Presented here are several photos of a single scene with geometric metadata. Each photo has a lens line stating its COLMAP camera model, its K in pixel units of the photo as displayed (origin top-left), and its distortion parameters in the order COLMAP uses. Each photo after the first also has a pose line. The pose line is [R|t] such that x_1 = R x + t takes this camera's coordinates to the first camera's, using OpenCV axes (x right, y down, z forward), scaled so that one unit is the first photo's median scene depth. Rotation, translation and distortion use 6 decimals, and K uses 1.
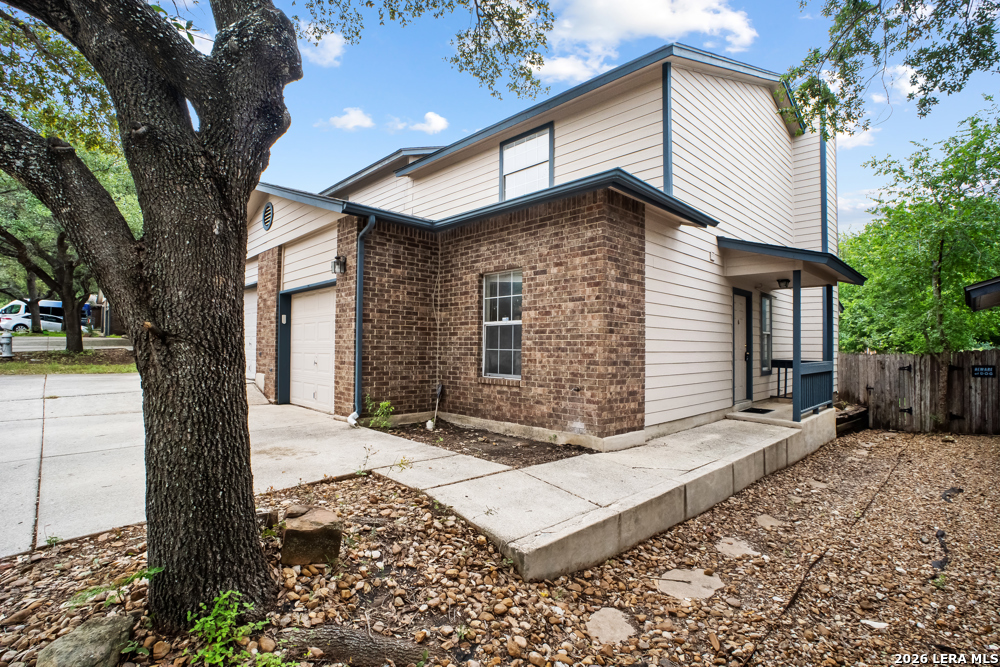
lens RADIAL K [[475.5, 0, 500.0], [0, 475.5, 333.5], [0, 0, 1]] dist [-0.071590, 0.028098]
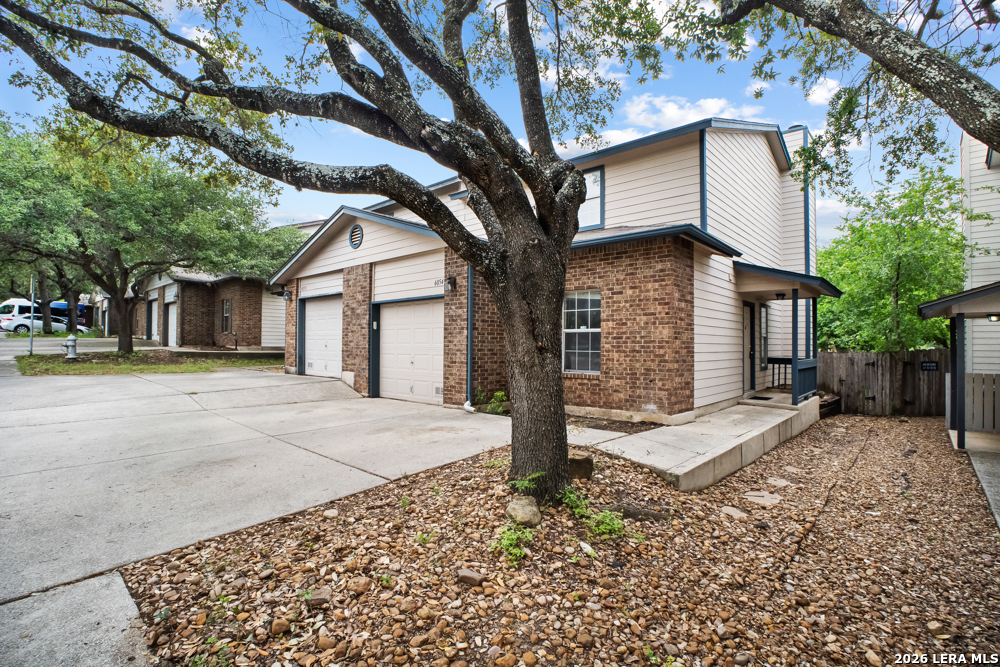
lens RADIAL K [[475.5, 0, 500.0], [0, 475.5, 333.5], [0, 0, 1]] dist [-0.071590, 0.028098]
pose [[0.997970, -0.001586, 0.063658, -0.299160], [0.001321, 0.999990, 0.004209, -0.019879], [-0.063664, -0.004117, 0.997963, -0.271984]]
